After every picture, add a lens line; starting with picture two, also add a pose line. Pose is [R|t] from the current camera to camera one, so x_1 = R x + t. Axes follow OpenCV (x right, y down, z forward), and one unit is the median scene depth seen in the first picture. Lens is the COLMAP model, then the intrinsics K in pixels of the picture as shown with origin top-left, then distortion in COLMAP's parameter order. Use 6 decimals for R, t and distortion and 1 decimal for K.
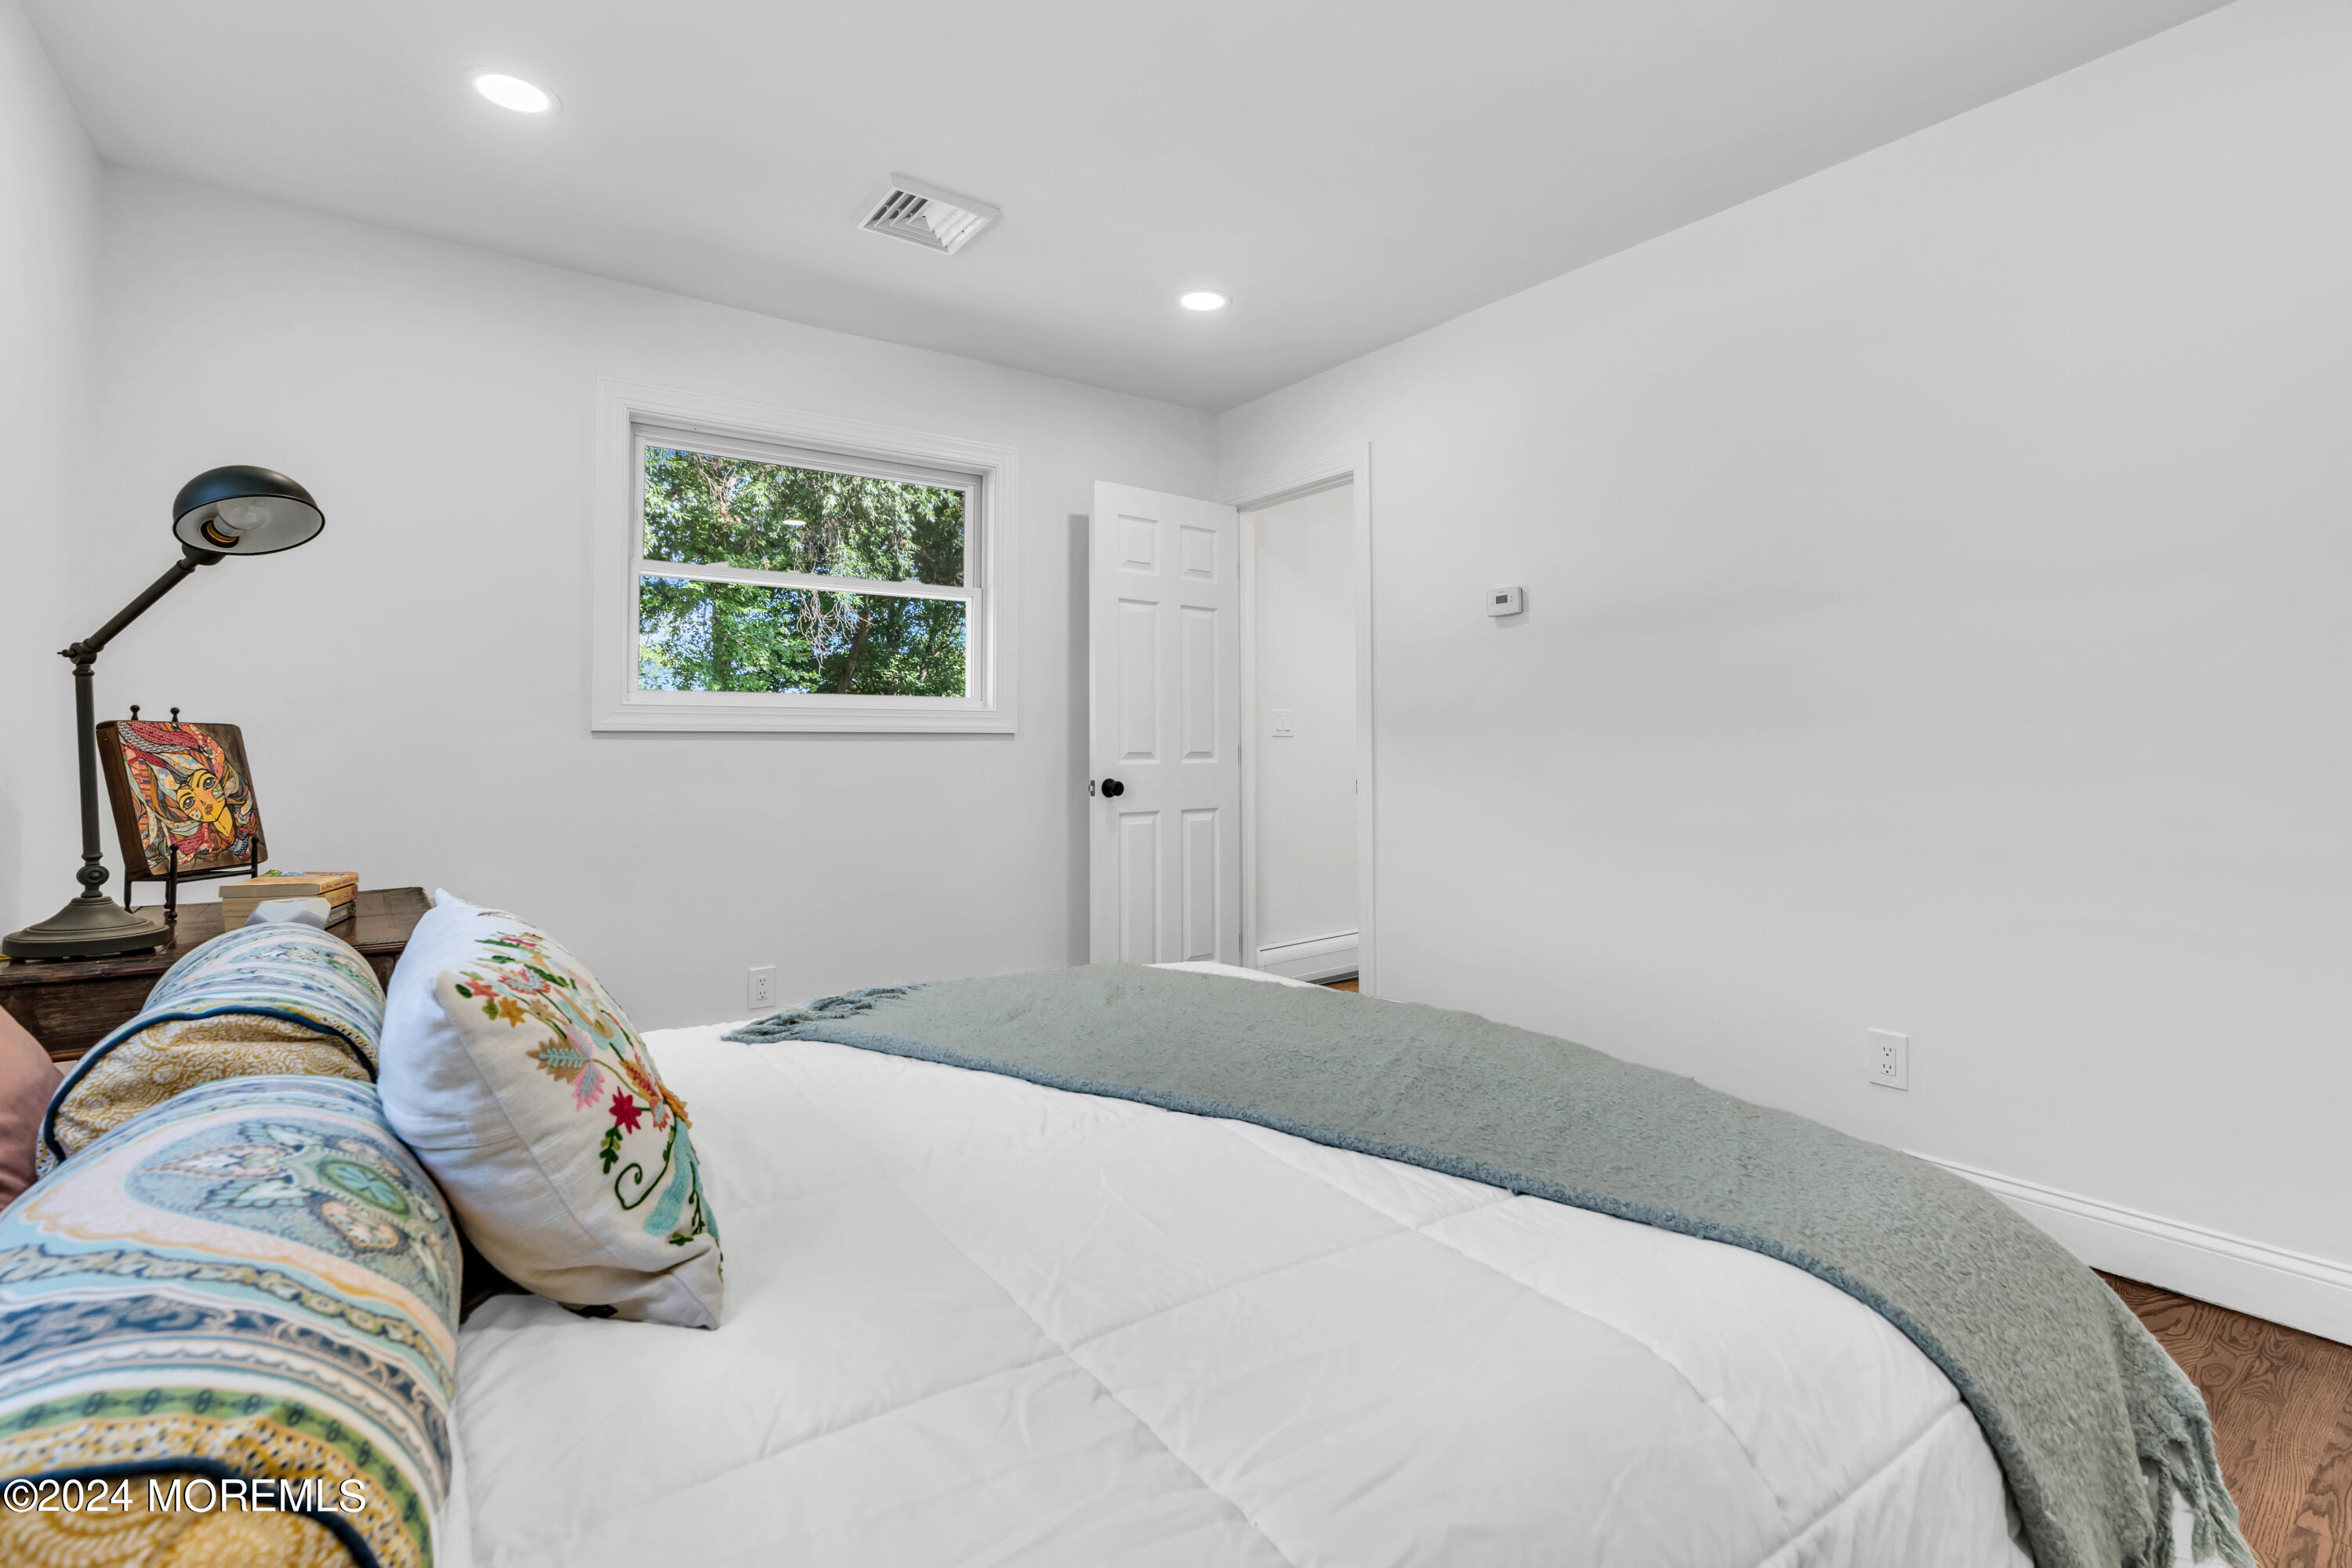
lens RADIAL K [[1077.1, 0, 1191.8], [0, 1077.1, 749.1], [0, 0, 1]] dist [-0.010133, 0.002696]
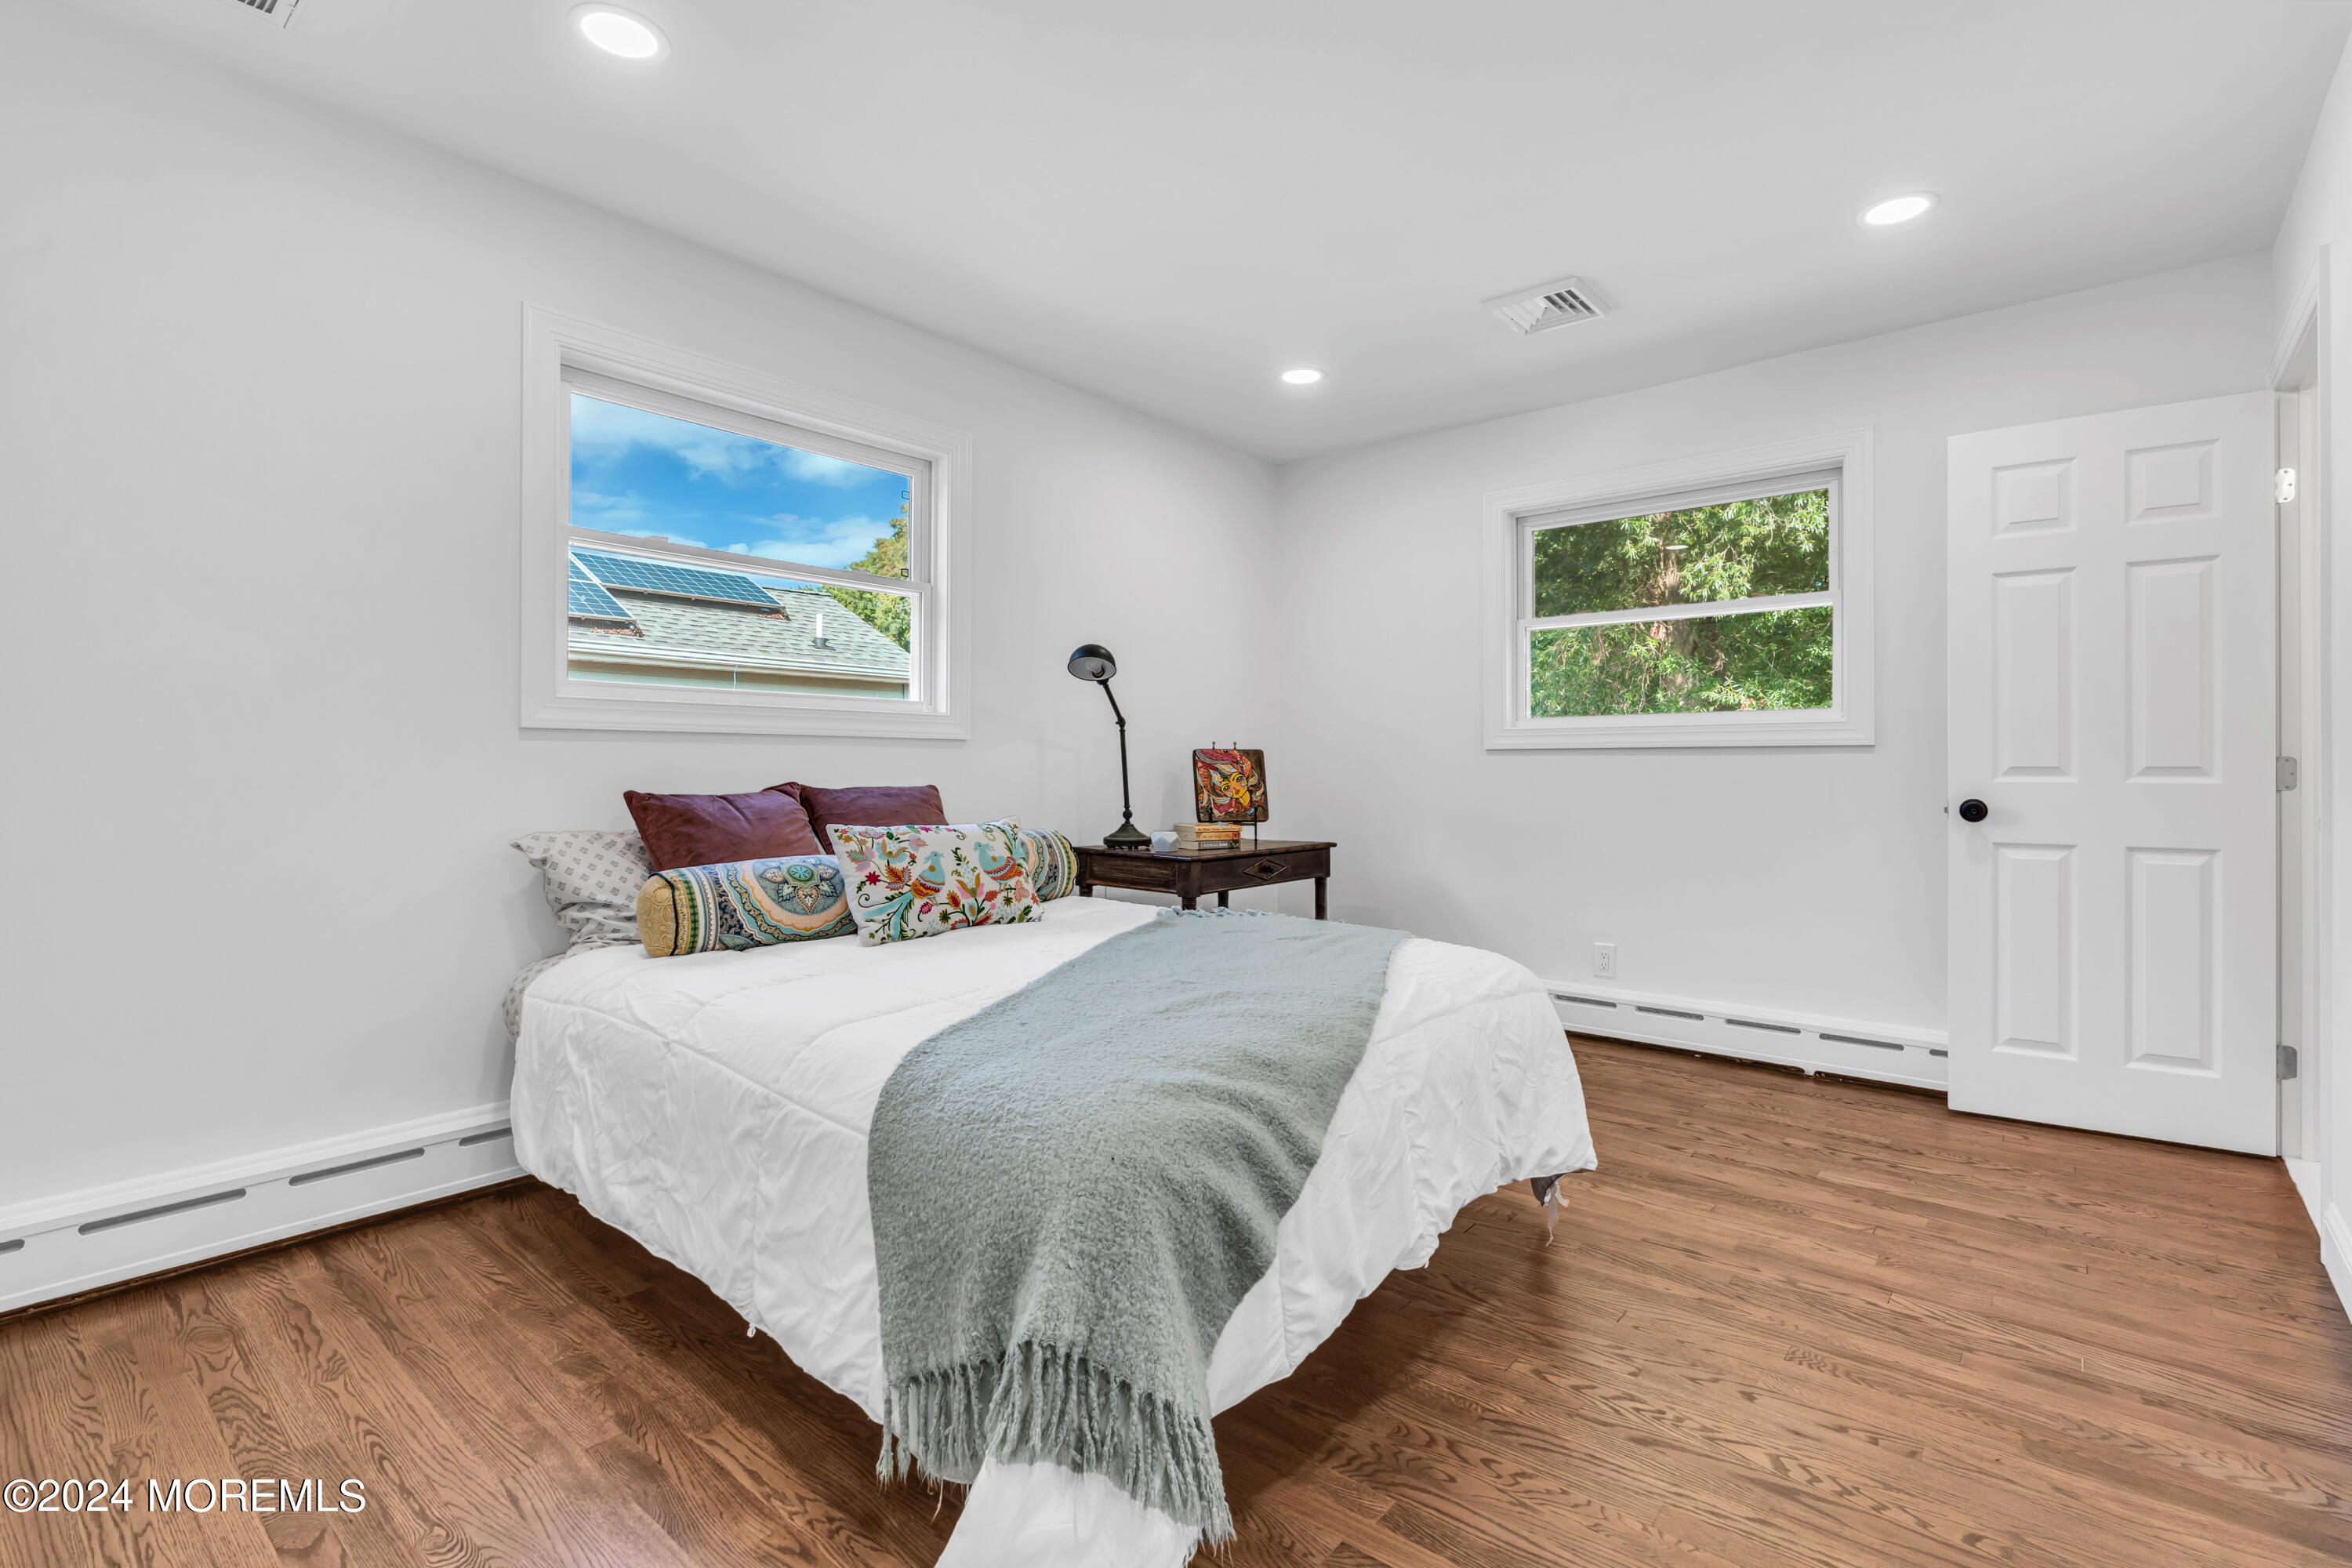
lens RADIAL K [[1077.1, 0, 1198.1], [0, 1077.1, 778.3], [0, 0, 1]] dist [-0.010133, 0.002696]
pose [[0.226422, 0.016287, -0.973893, 1.044824], [0.000726, 0.999857, 0.016890, -0.004242], [0.974029, -0.004531, 0.226378, 0.447583]]
